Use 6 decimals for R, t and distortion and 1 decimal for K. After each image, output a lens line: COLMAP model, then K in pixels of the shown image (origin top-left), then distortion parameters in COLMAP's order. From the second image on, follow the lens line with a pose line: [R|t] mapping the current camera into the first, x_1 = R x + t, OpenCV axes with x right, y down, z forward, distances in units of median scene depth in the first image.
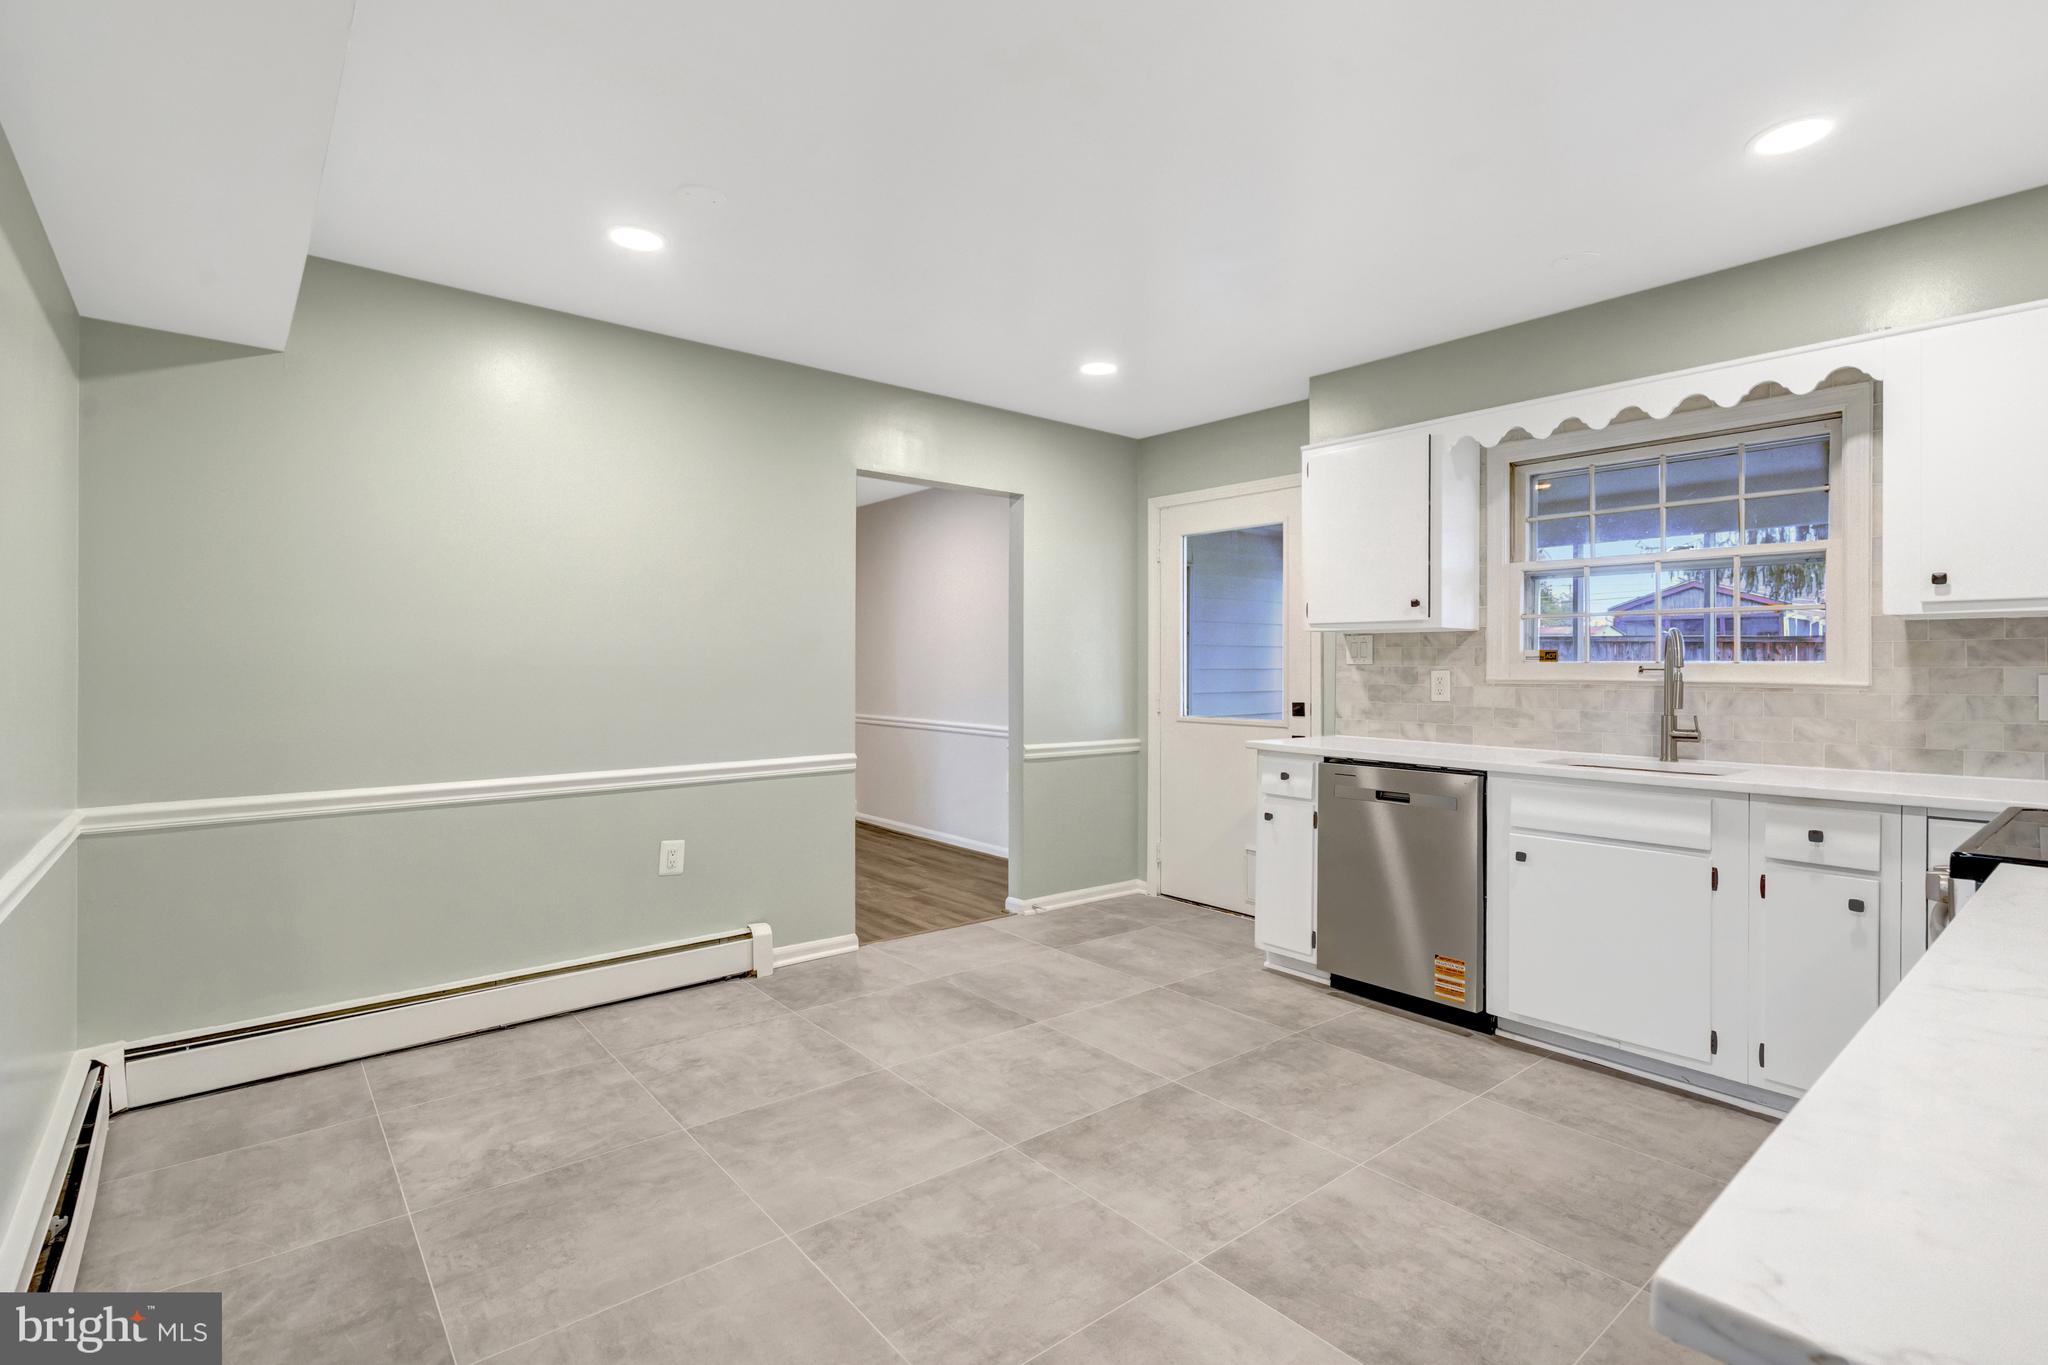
lens RADIAL K [[954.8, 0, 1024.6], [0, 954.8, 666.8], [0, 0, 1]] dist [-0.009052, 0.000645]
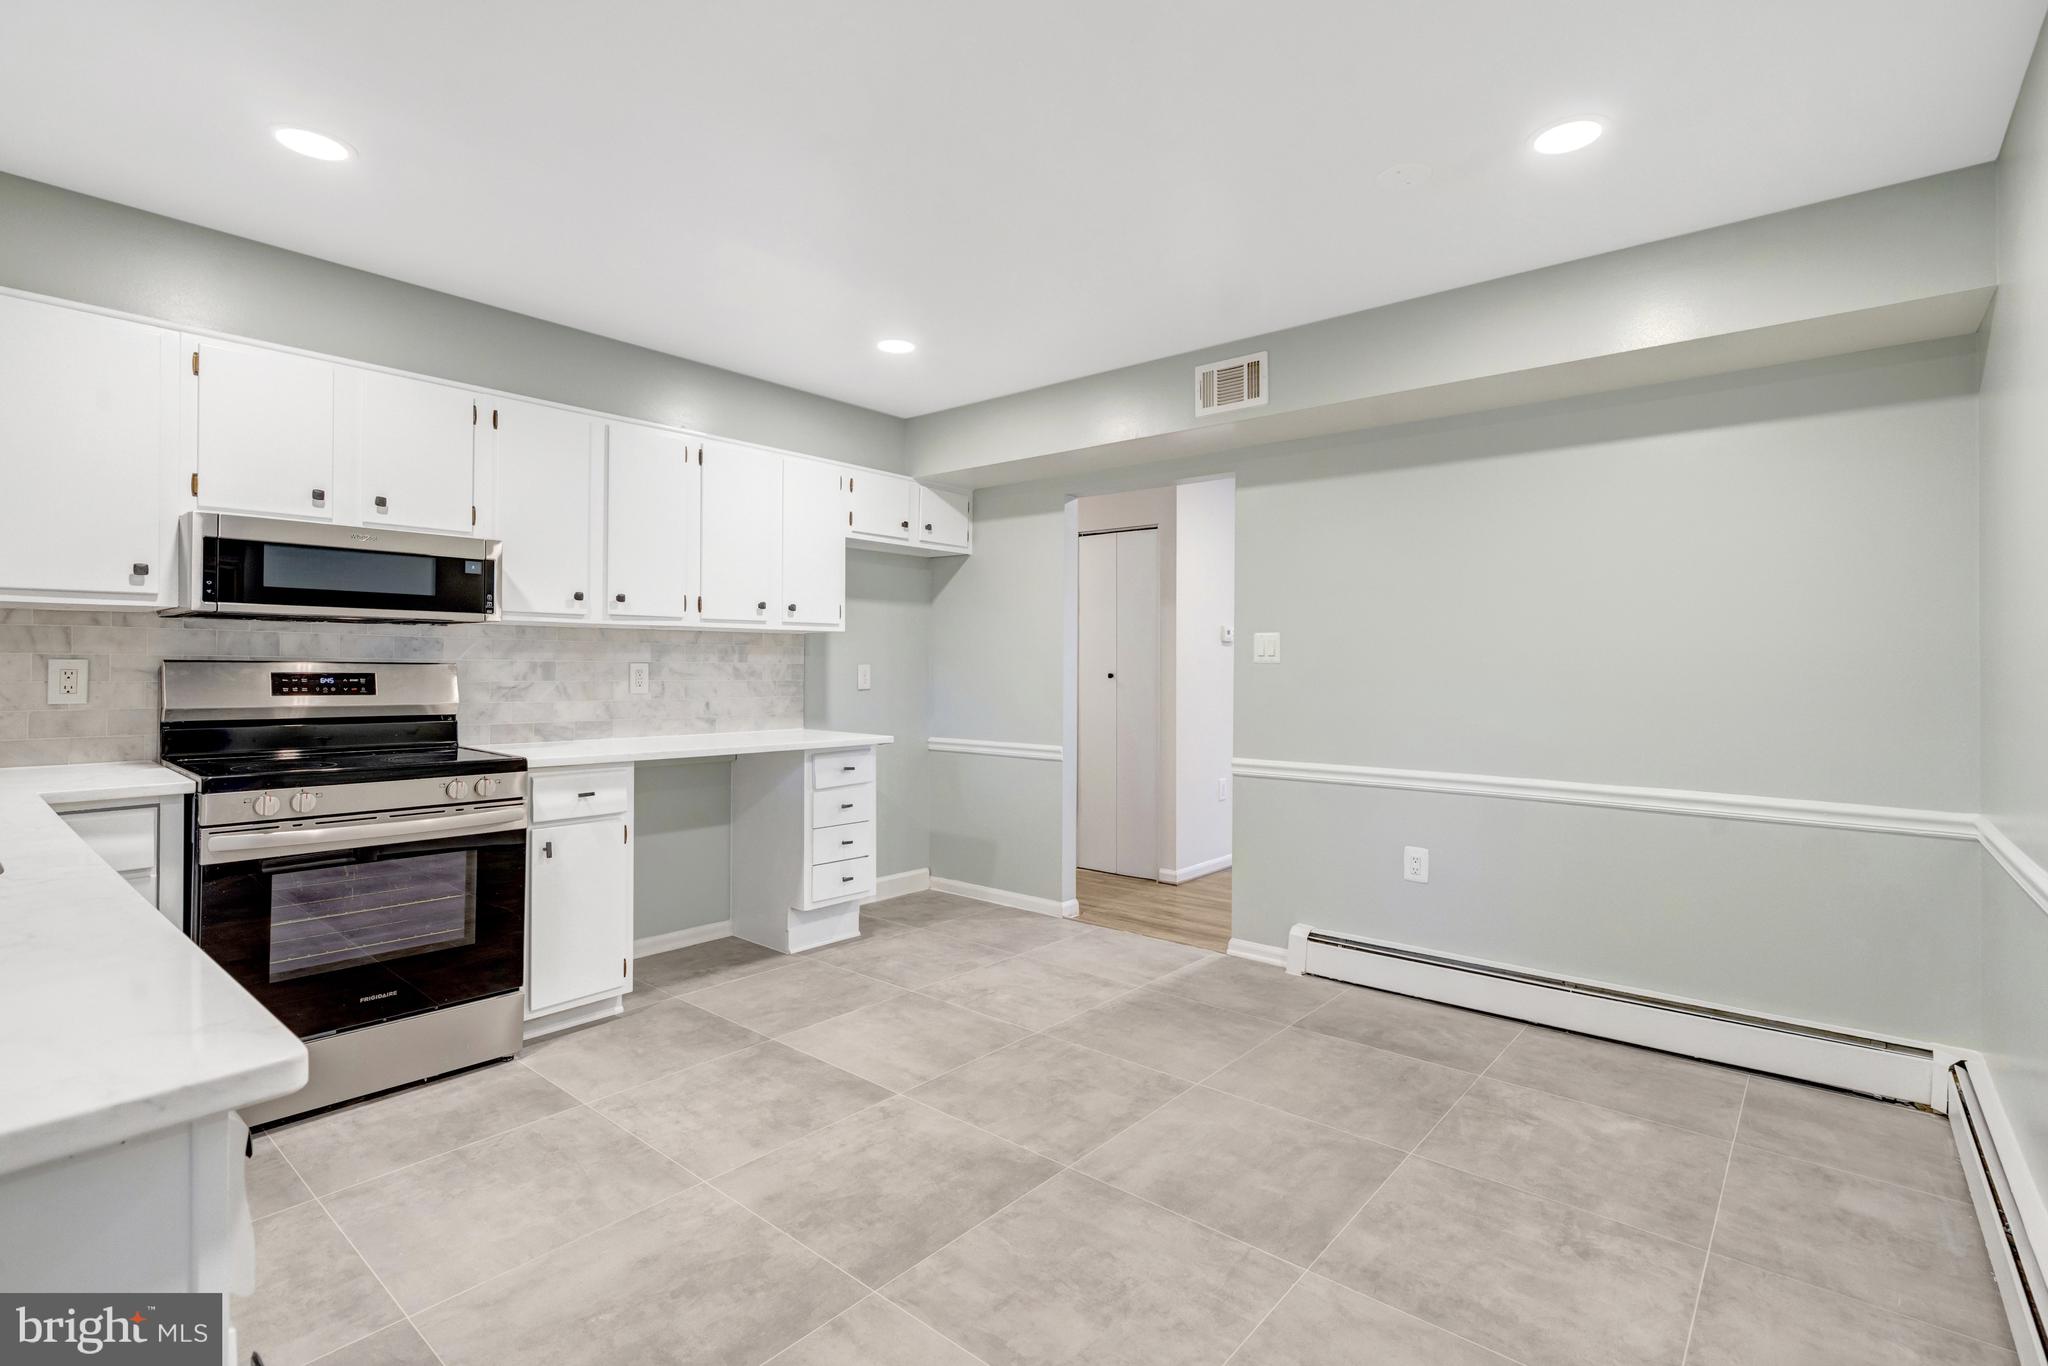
lens RADIAL K [[961.5, 0, 1035.7], [0, 961.5, 655.5], [0, 0, 1]] dist [-0.001600, 0.000823]
pose [[-0.982680, -0.010993, -0.184987, 0.162048], [-0.008371, 0.999853, -0.014946, 0.003210], [0.185124, -0.013139, -0.982627, 1.560249]]
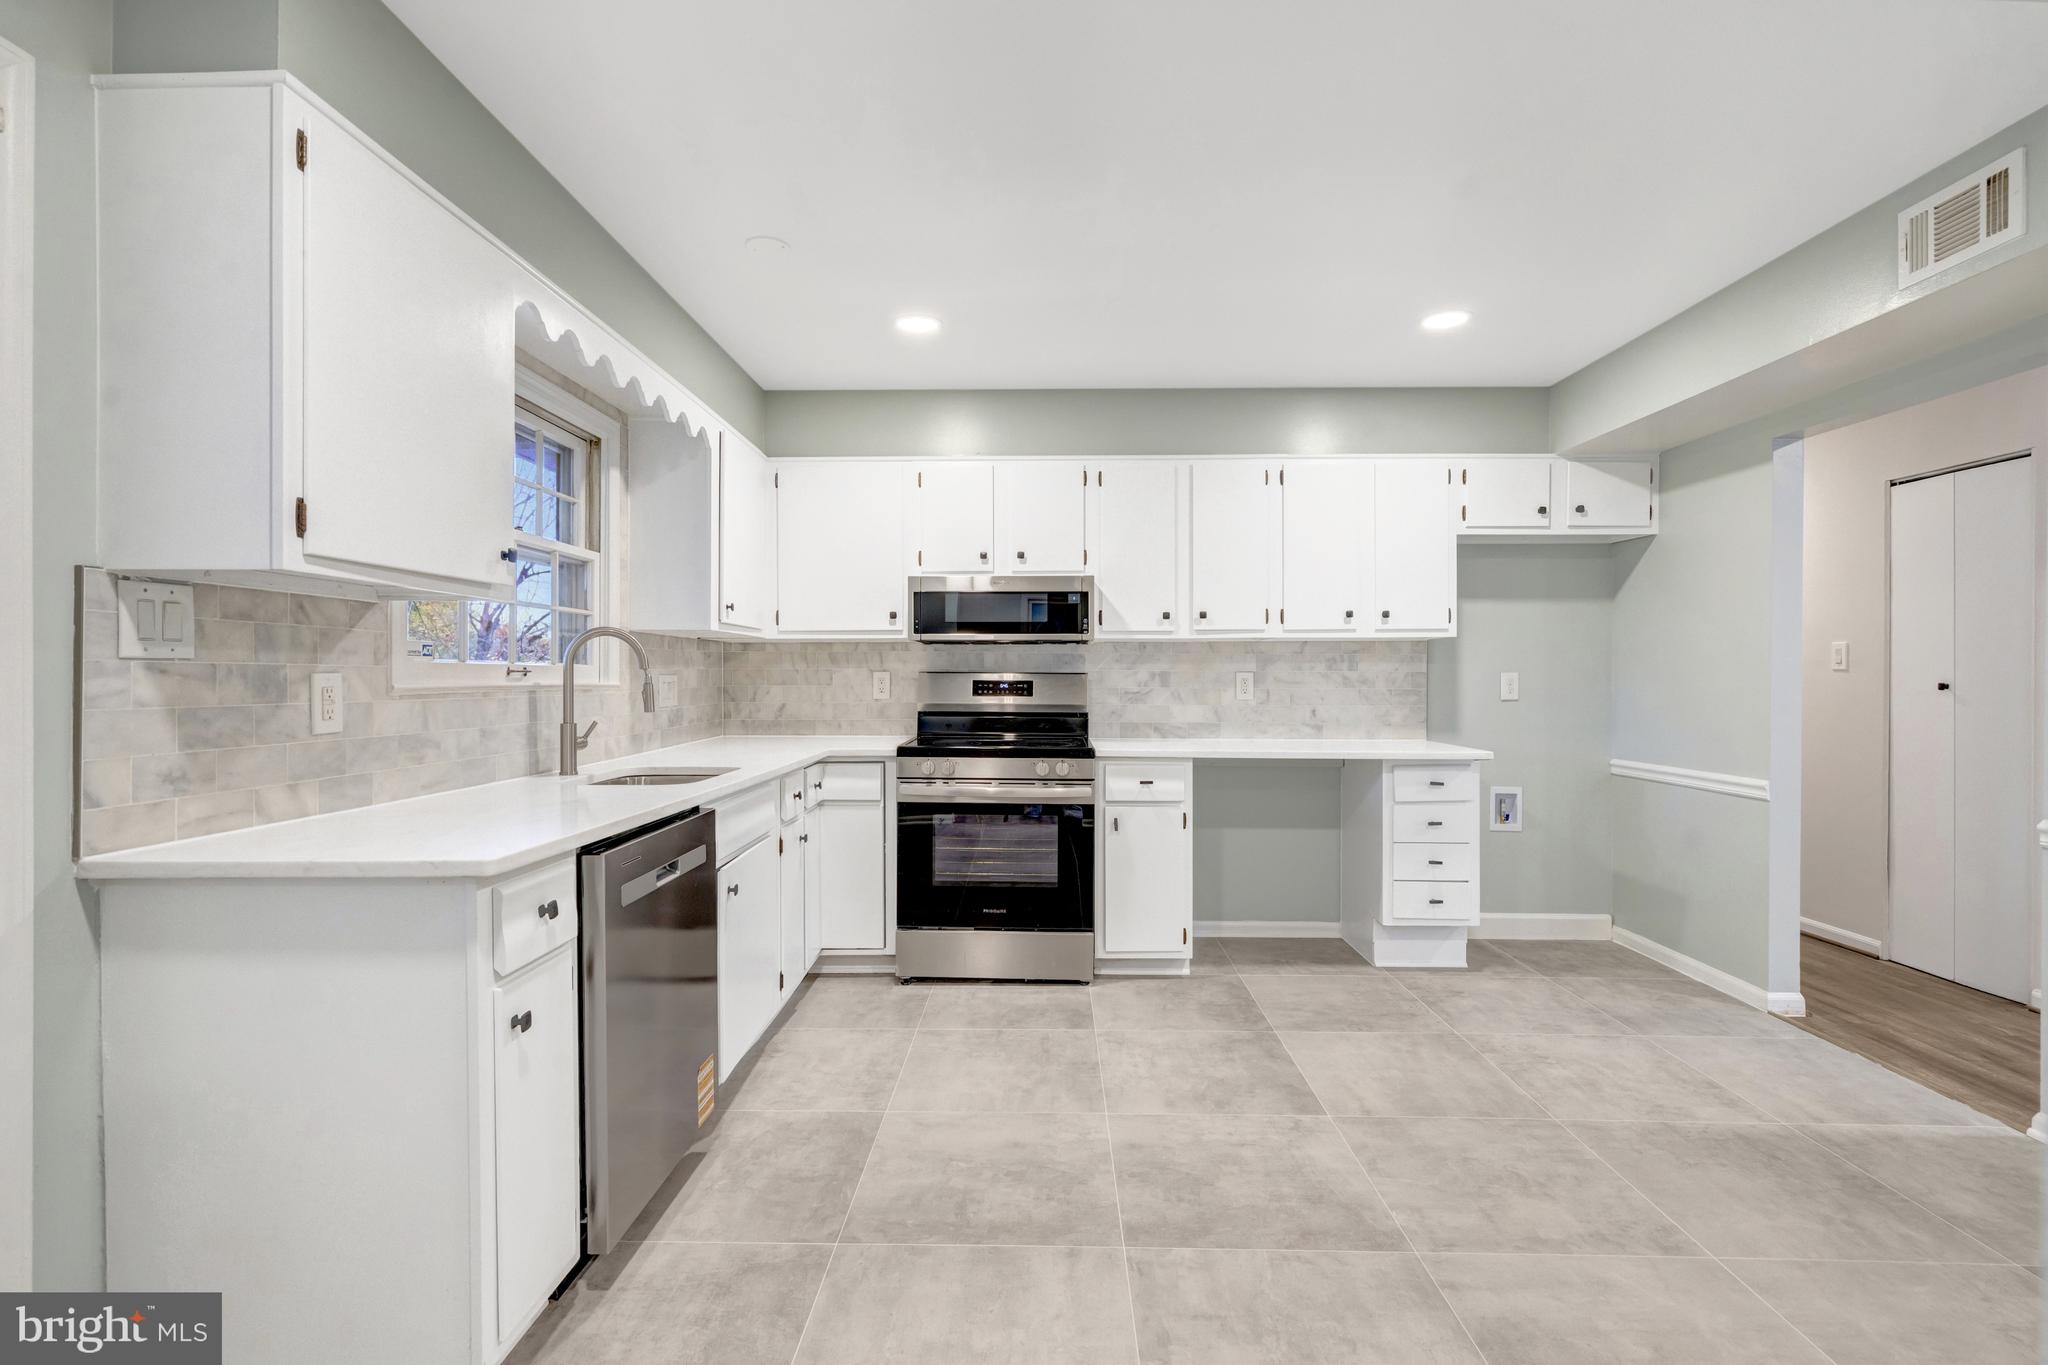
lens RADIAL K [[943.5, 0, 1016.1], [0, 943.5, 681.1], [0, 0, 1]] dist [-0.003204, 0.000837]
pose [[-0.753549, -0.008734, 0.657333, -0.228370], [-0.005111, 0.999959, 0.007427, 0.003088], [-0.657372, 0.002236, -0.753563, 1.473884]]
